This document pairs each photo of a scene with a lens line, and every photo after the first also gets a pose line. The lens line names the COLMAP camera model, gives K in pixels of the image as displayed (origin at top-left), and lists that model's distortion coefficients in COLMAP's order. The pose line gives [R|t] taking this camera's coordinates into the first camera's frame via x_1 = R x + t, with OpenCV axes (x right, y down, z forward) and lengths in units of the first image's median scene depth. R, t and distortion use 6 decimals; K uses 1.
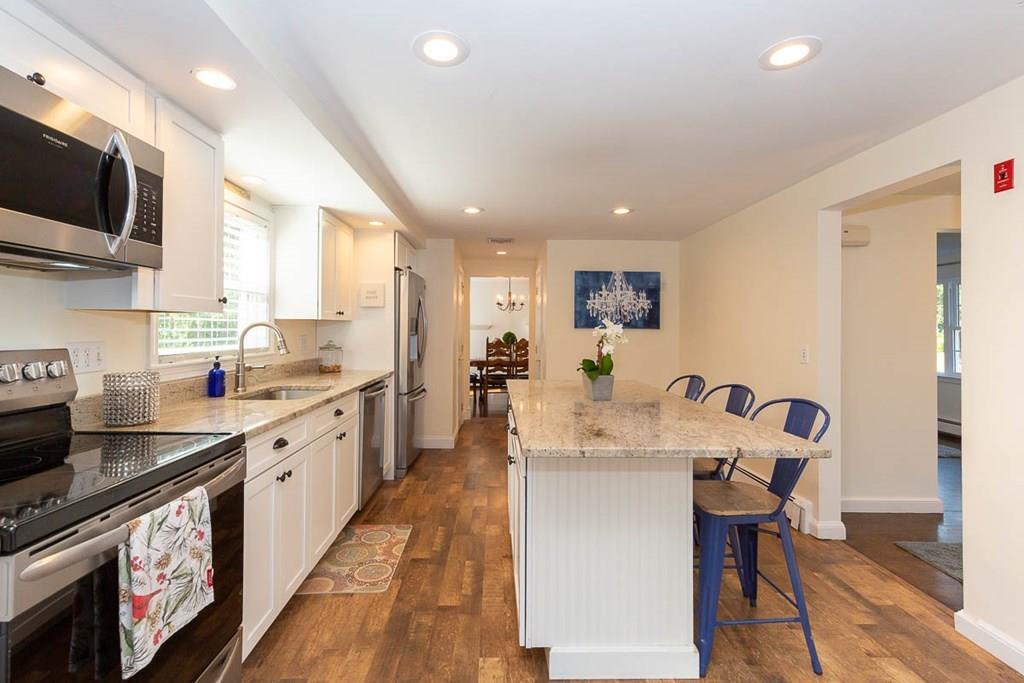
lens RADIAL K [[457.1, 0, 508.0], [0, 457.1, 325.2], [0, 0, 1]] dist [0.001990, 0.000207]
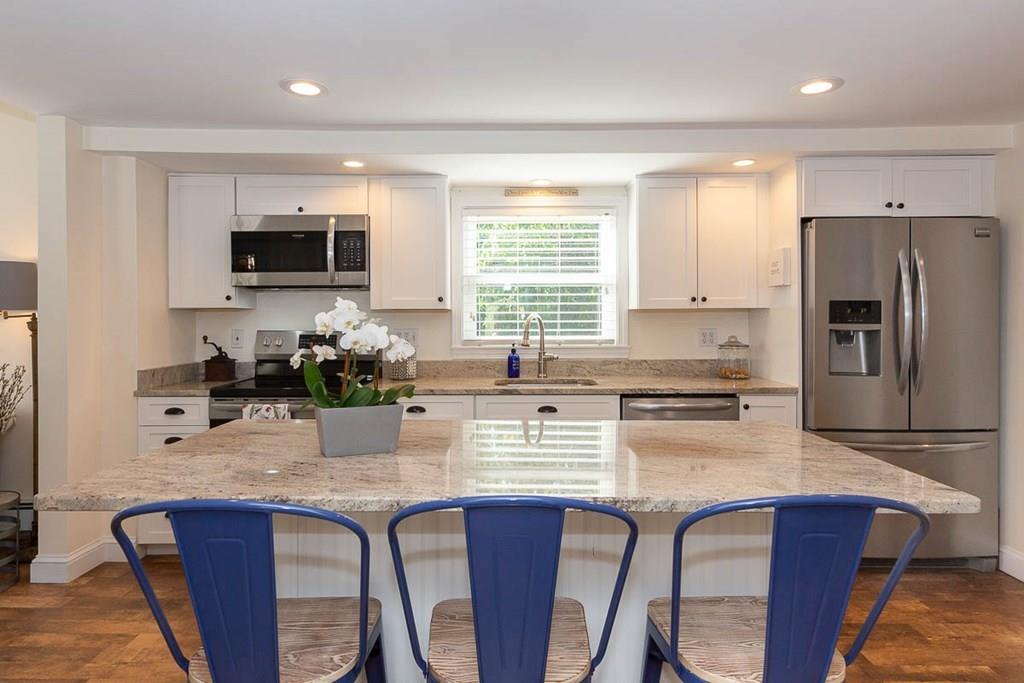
lens RADIAL K [[609.1, 0, 511.6], [0, 609.1, 320.9], [0, 0, 1]] dist [0.000052, -0.000059]
pose [[-0.028876, -0.003546, -0.999577, 0.728302], [0.010994, 0.999932, -0.003864, 0.011368], [0.999523, -0.011101, -0.028835, 0.799722]]
